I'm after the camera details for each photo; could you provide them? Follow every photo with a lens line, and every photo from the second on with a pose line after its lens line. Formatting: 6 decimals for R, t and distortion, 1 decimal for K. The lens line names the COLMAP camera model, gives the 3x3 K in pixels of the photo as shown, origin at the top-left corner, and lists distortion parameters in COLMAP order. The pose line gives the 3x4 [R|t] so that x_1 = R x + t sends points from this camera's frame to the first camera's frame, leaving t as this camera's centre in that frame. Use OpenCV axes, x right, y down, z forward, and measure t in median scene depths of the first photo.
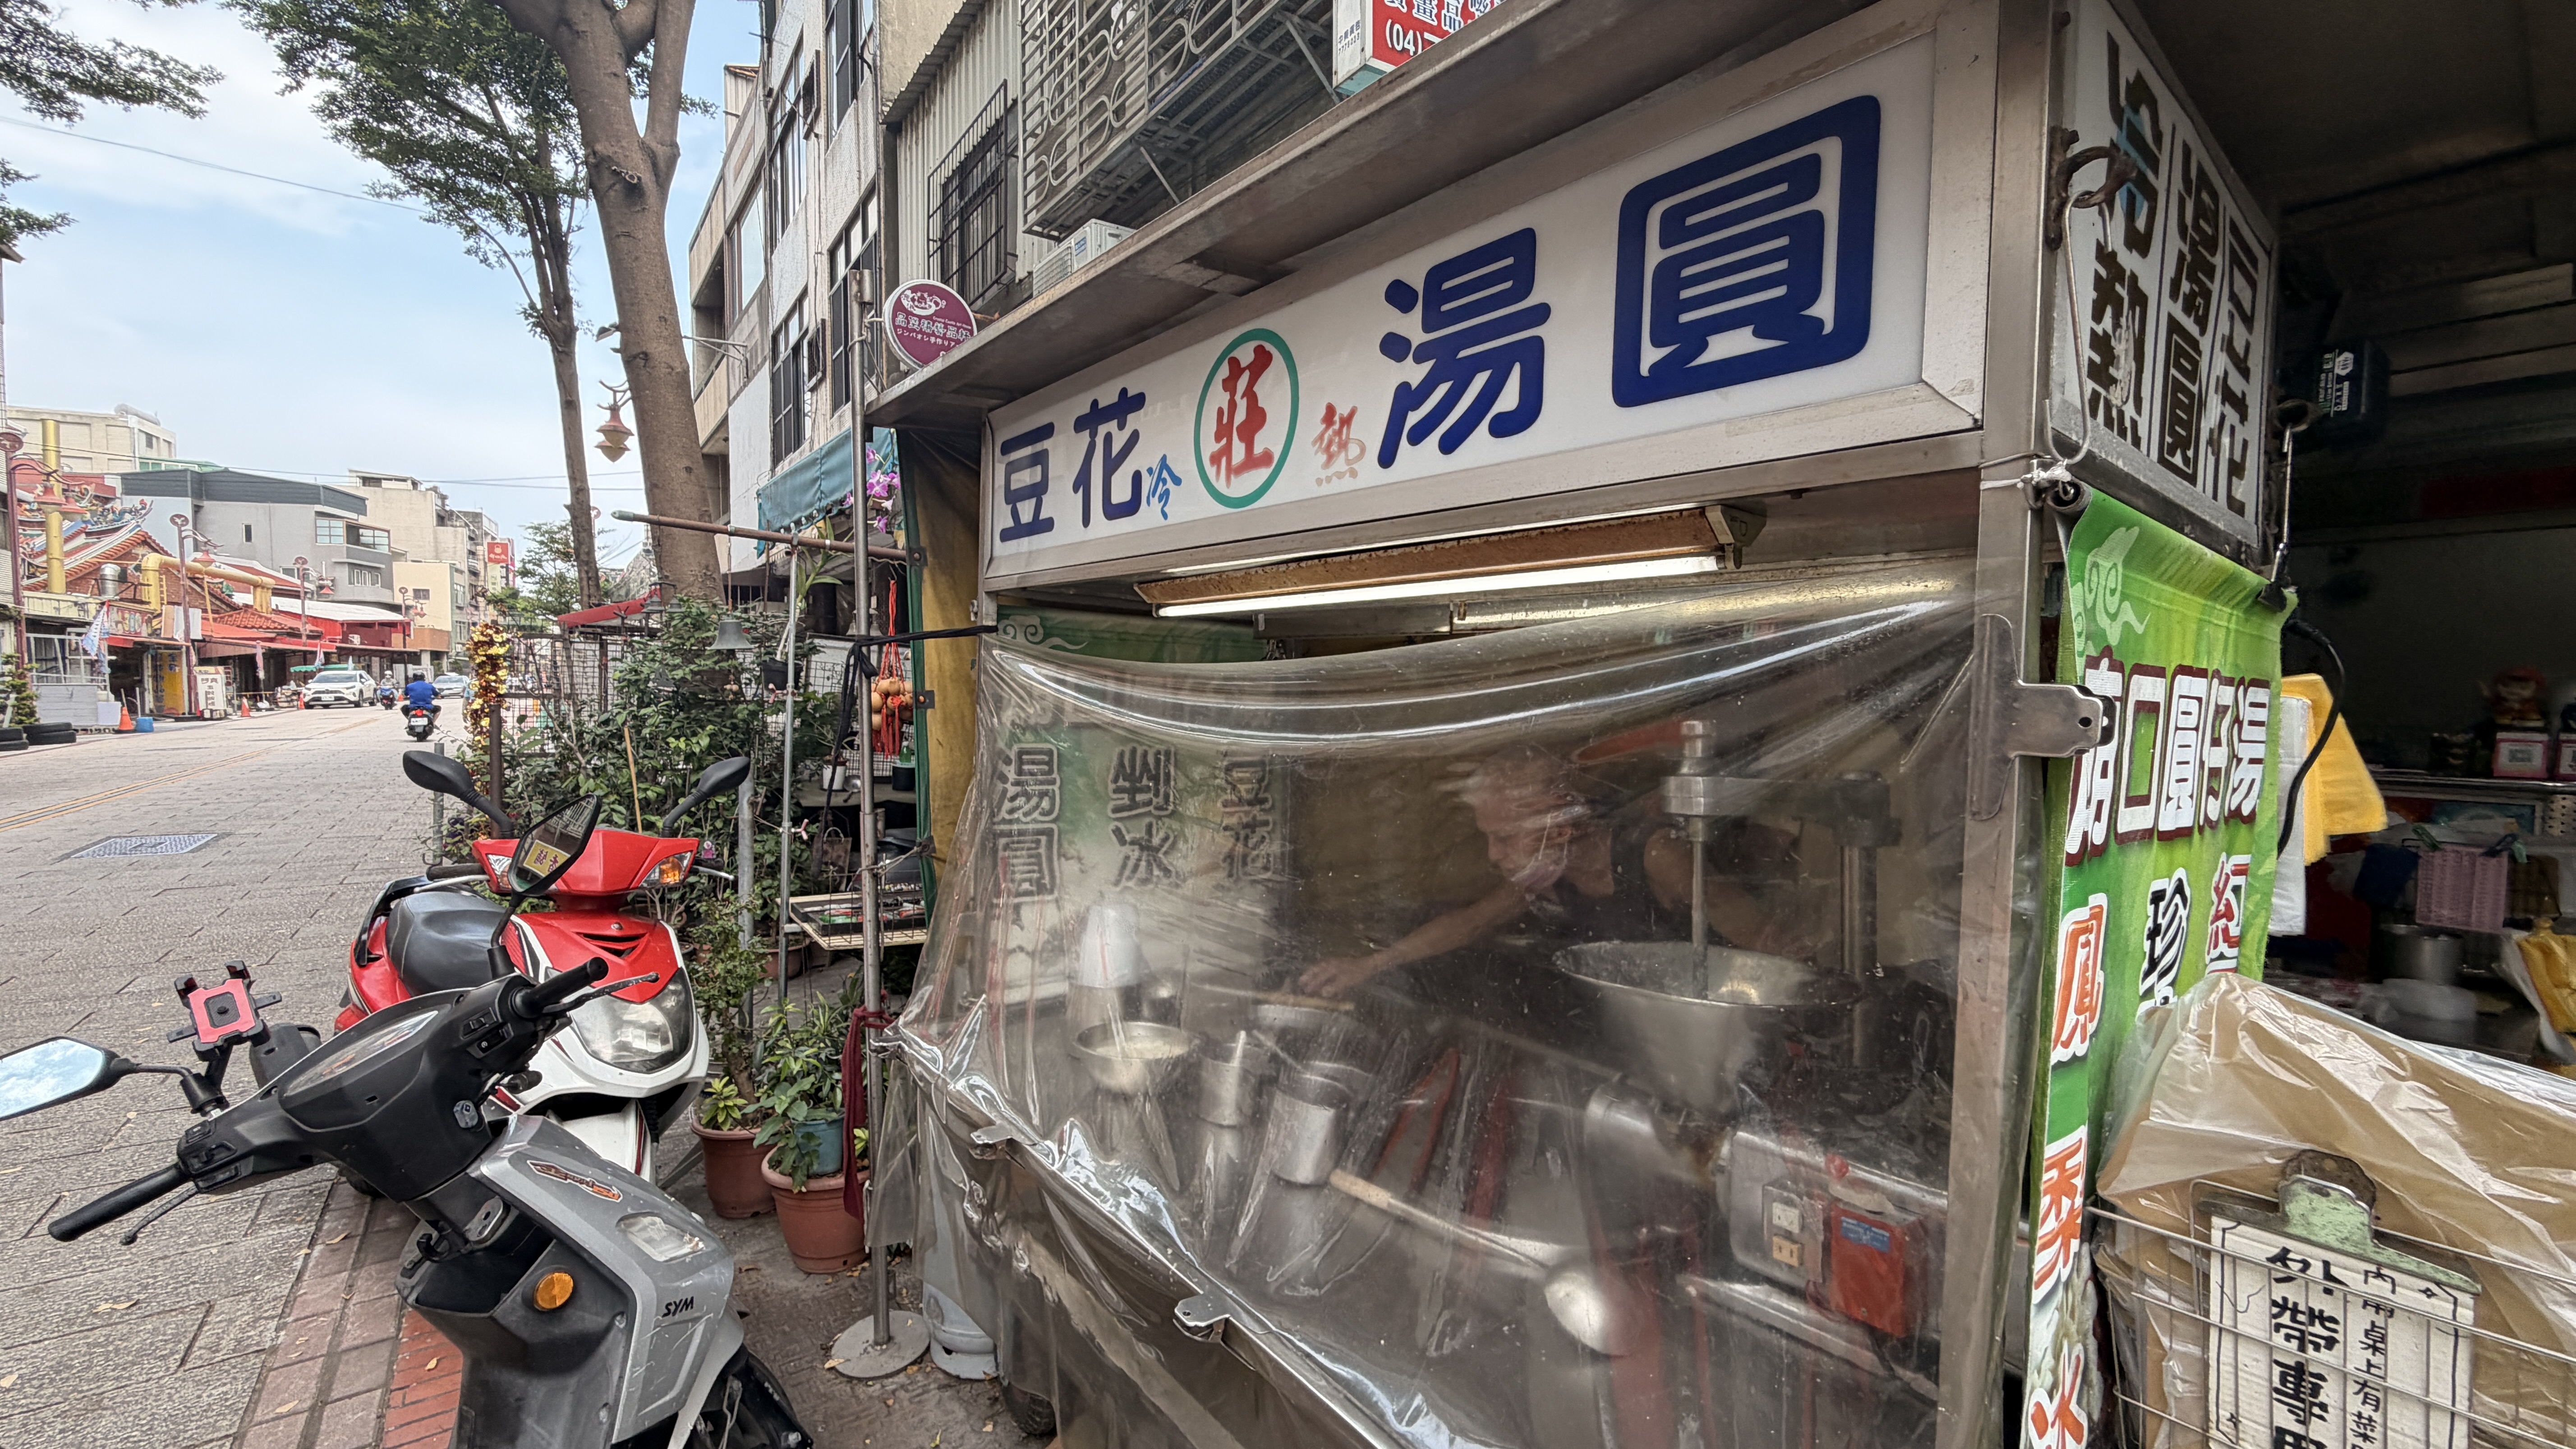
lens RADIAL K [[1063.3, 0, 1266.8], [0, 1063.3, 725.2], [0, 0, 1]] dist [-0.000507, -0.006730]
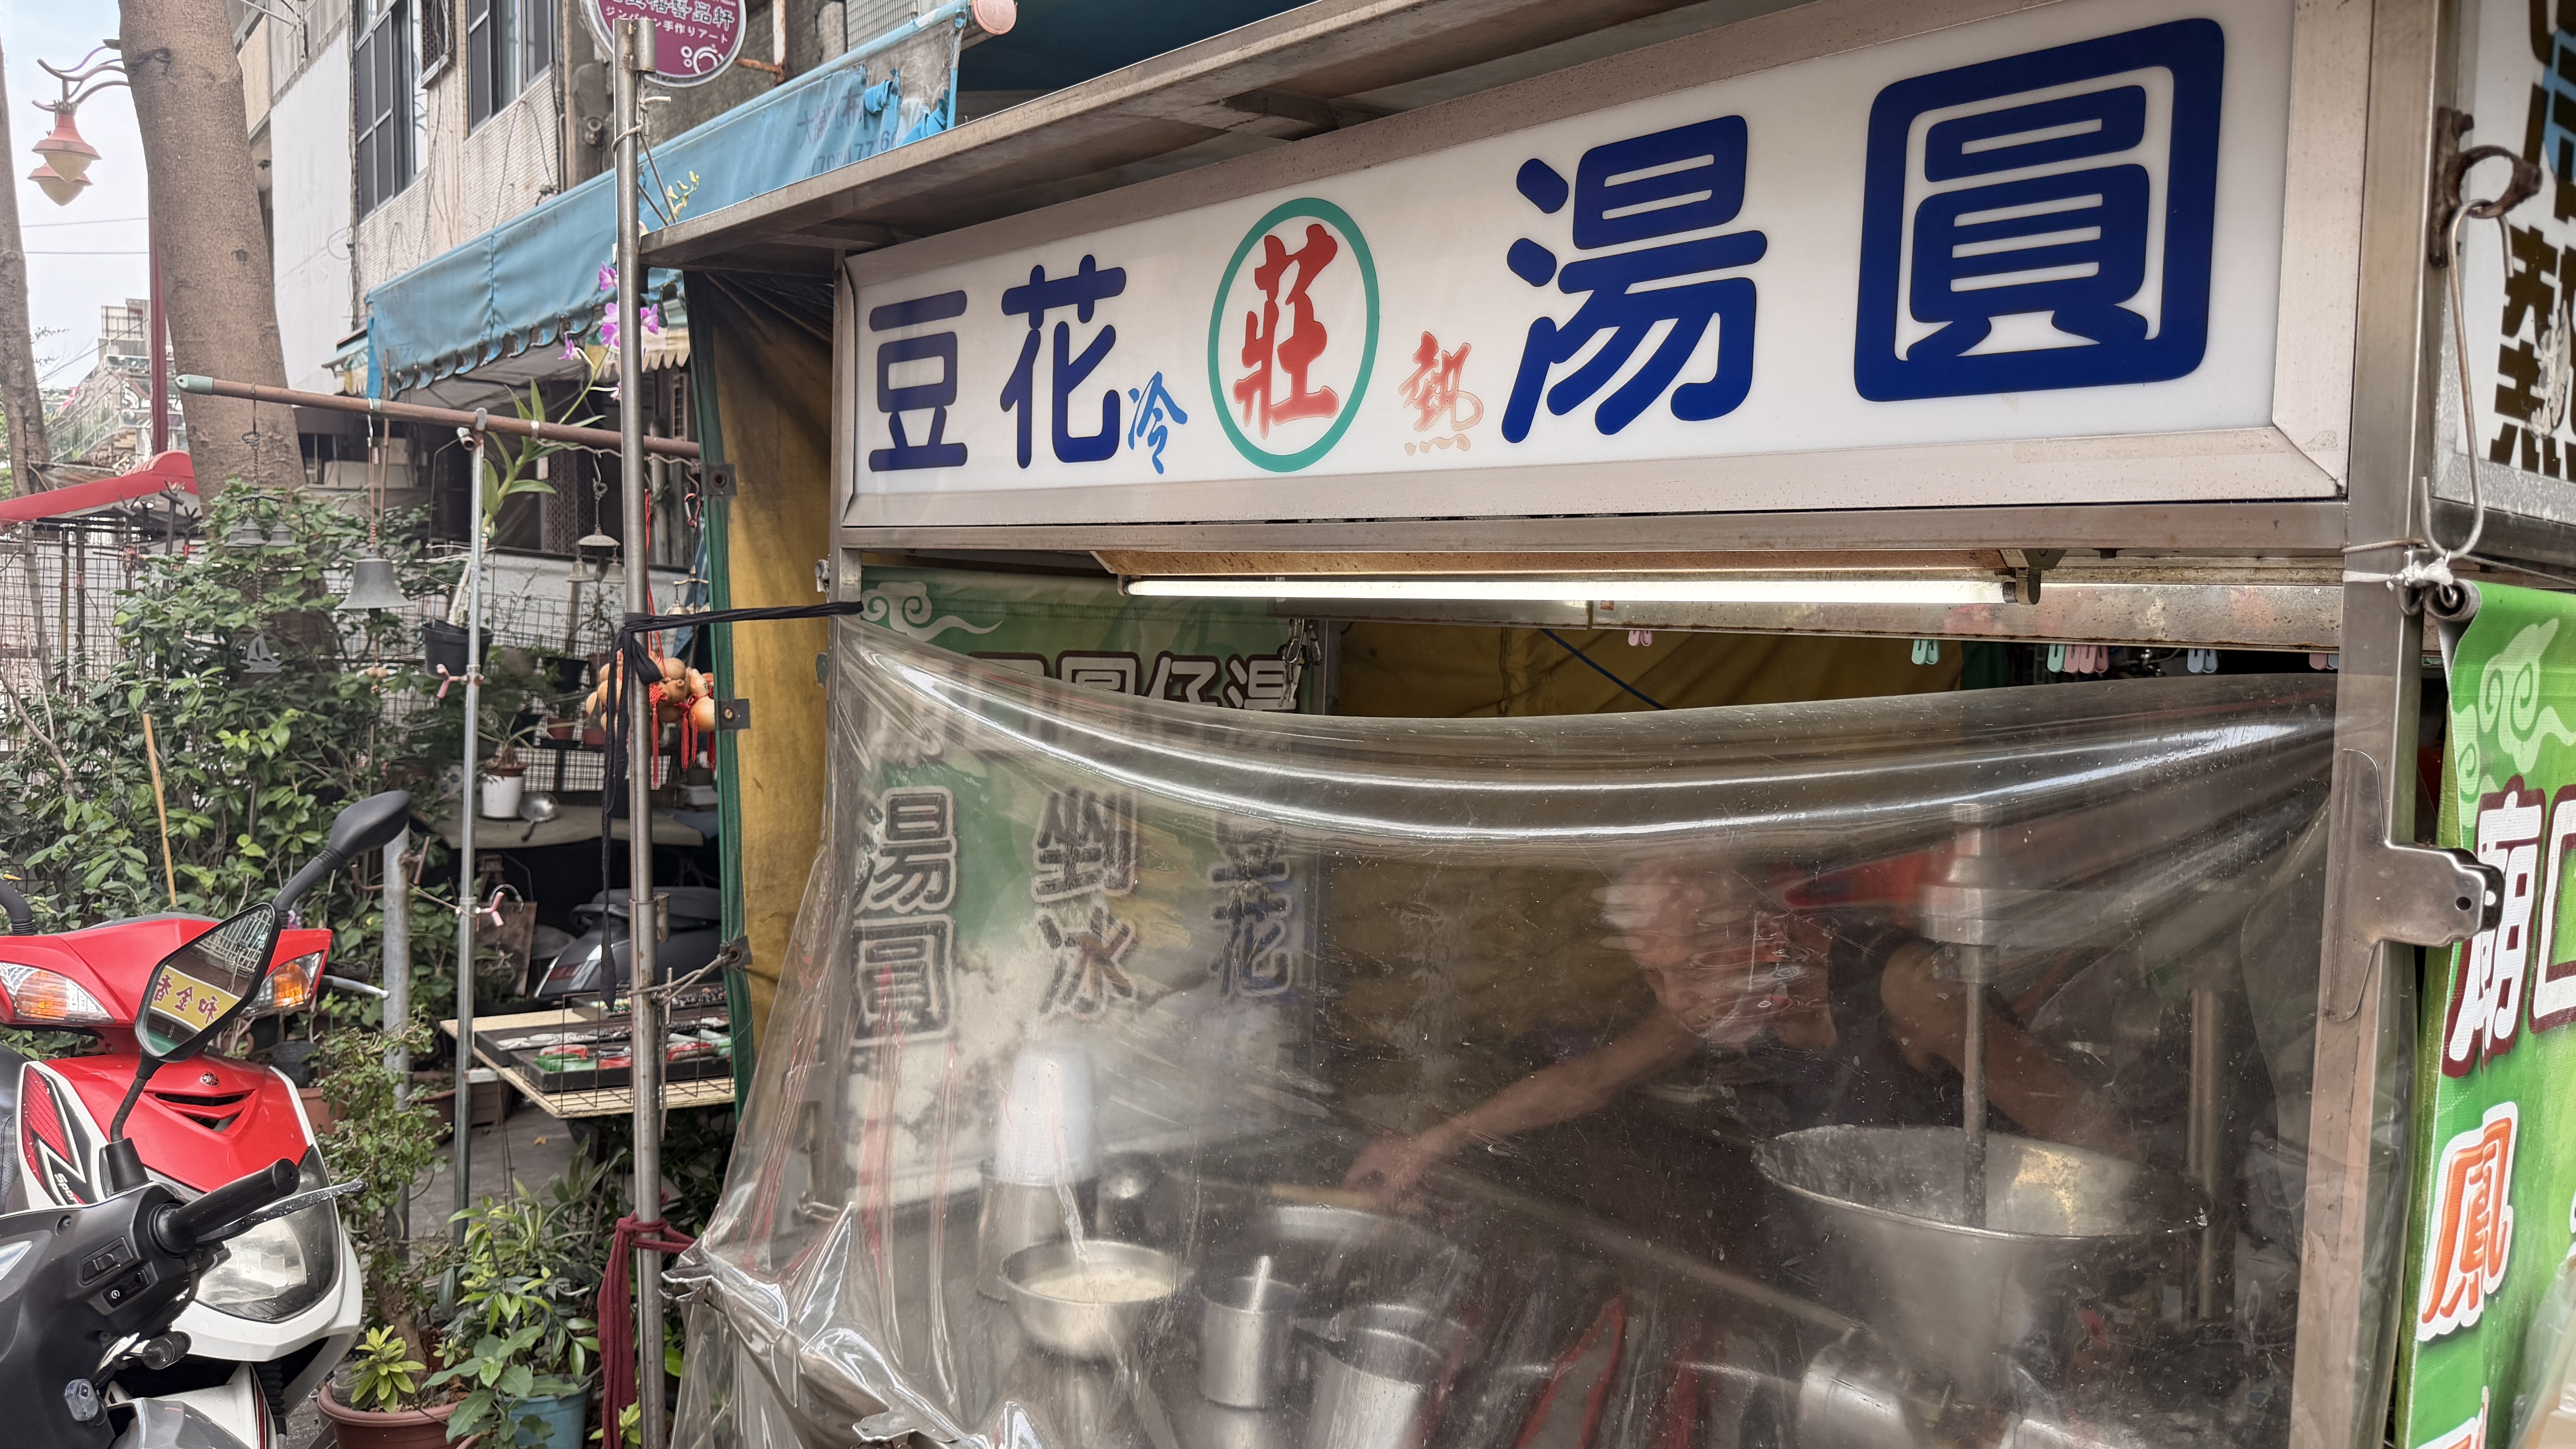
lens RADIAL K [[1867.3, 0, 1288.0], [0, 1867.3, 724.5], [0, 0, 1]] dist [0.077170, -0.131912]
pose [[0.999612, 0.003592, 0.027621, -0.052242], [-0.004246, 0.999711, 0.023667, -0.073700], [-0.027528, -0.023775, 0.999338, -0.152750]]
